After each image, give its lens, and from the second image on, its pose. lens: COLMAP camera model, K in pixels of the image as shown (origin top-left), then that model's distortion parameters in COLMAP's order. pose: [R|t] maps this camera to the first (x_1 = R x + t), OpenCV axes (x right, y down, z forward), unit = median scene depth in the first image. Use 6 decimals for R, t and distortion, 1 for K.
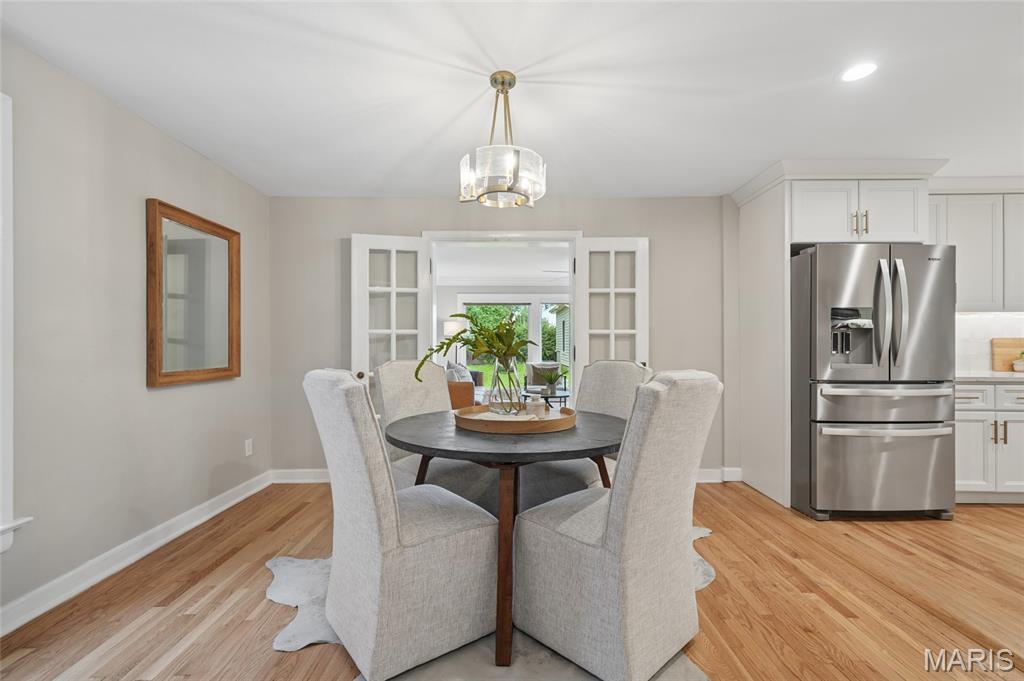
lens RADIAL K [[437.8, 0, 509.0], [0, 437.8, 341.8], [0, 0, 1]] dist [0.008083, 0.000113]
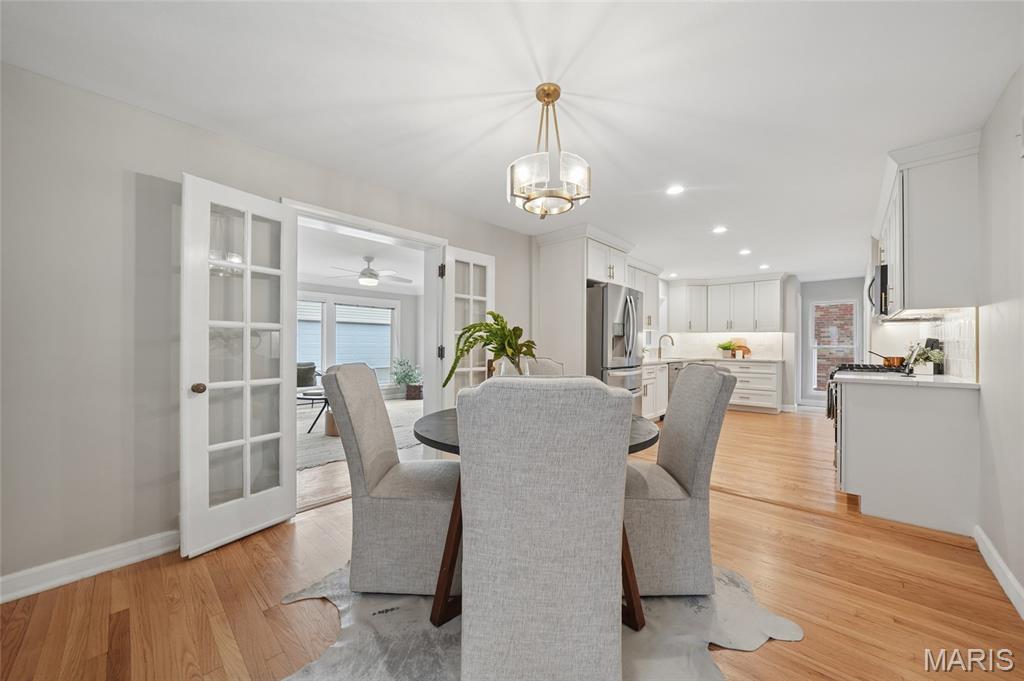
lens RADIAL K [[371.1, 0, 511.4], [0, 371.1, 343.6], [0, 0, 1]] dist [-0.009512, -0.000038]
pose [[0.687013, 0.007145, 0.726610, -0.485703], [-0.010544, 0.999944, 0.000138, 0.004161], [-0.726569, -0.007756, 0.687050, 0.307691]]
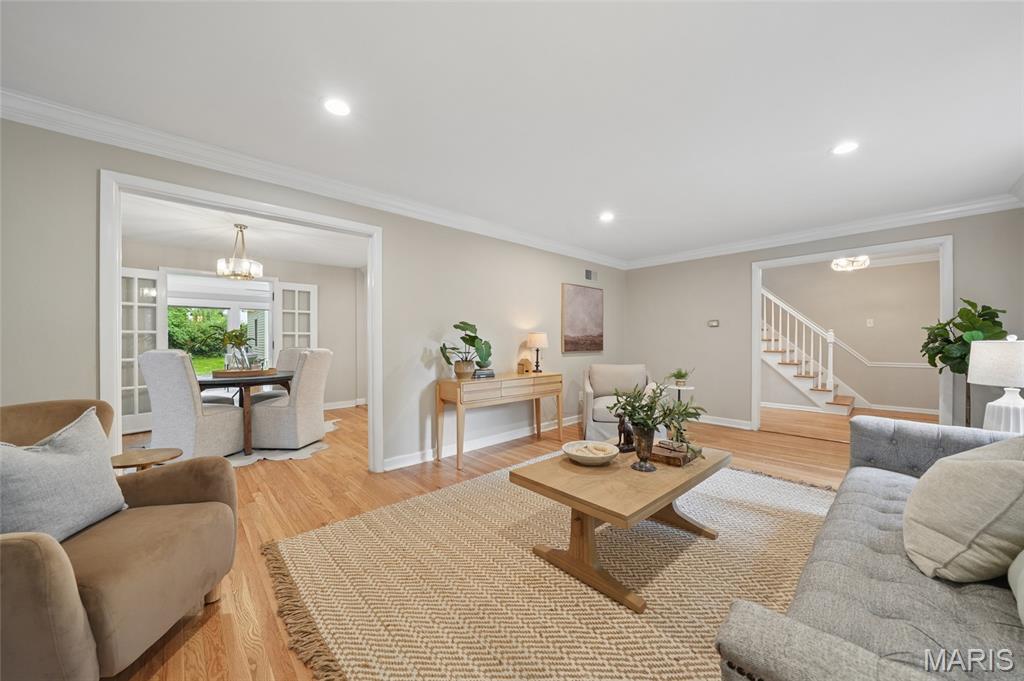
lens RADIAL K [[370.9, 0, 507.2], [0, 370.9, 341.6], [0, 0, 1]] dist [-0.015337, 0.000228]
pose [[0.746157, -0.005304, 0.665748, -0.178661], [-0.001696, 0.999950, 0.009867, -0.005059], [-0.665767, -0.008491, 0.746111, -0.965489]]
